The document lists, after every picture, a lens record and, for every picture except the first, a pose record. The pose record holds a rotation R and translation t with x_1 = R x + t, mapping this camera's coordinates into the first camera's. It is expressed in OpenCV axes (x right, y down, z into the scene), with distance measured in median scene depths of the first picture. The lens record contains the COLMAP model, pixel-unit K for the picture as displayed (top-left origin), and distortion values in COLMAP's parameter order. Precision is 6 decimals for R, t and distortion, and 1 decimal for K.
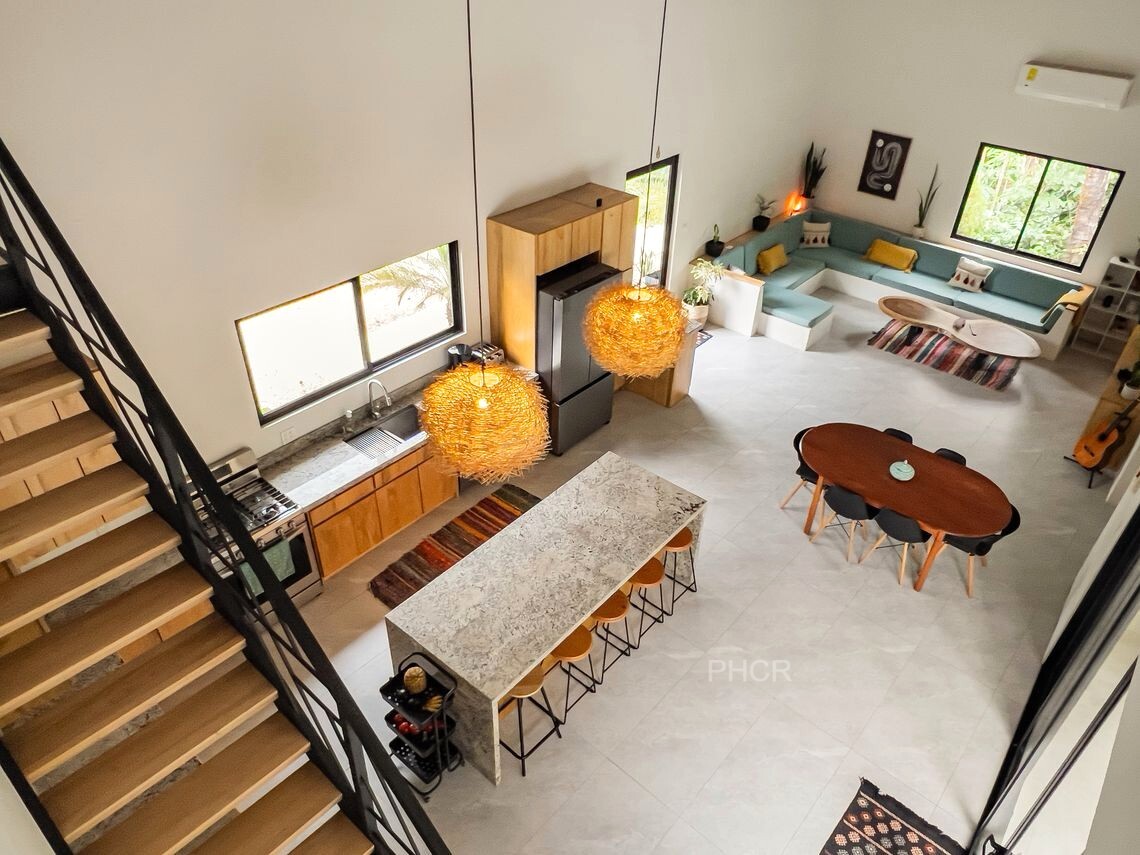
lens RADIAL K [[765.8, 0, 572.2], [0, 765.8, 430.2], [0, 0, 1]] dist [0.001421, -0.004967]
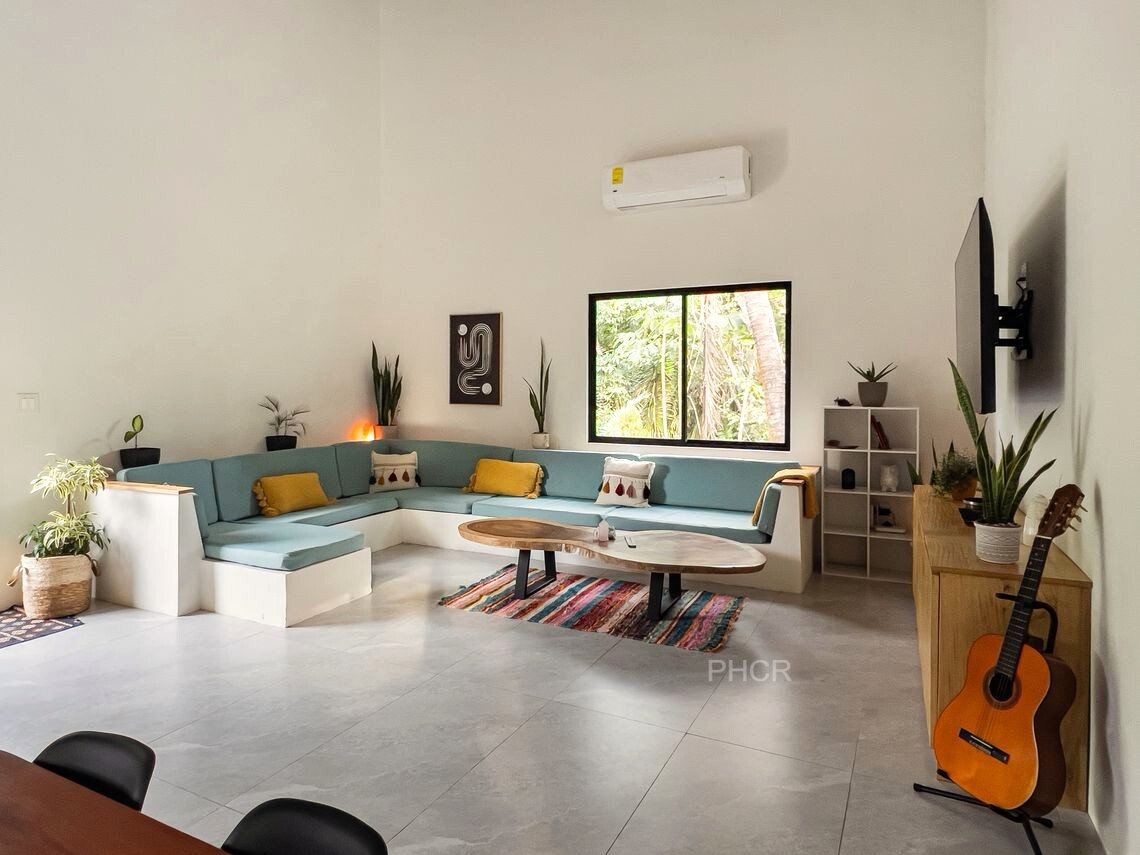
lens RADIAL K [[713.8, 0, 526.4], [0, 713.8, 396.3], [0, 0, 1]] dist [-0.004930, 0.003274]
pose [[0.974281, -0.036122, 0.222423, 0.323006], [0.154985, 0.823938, -0.545074, 0.027906], [-0.163573, 0.565527, 0.808346, 0.527683]]
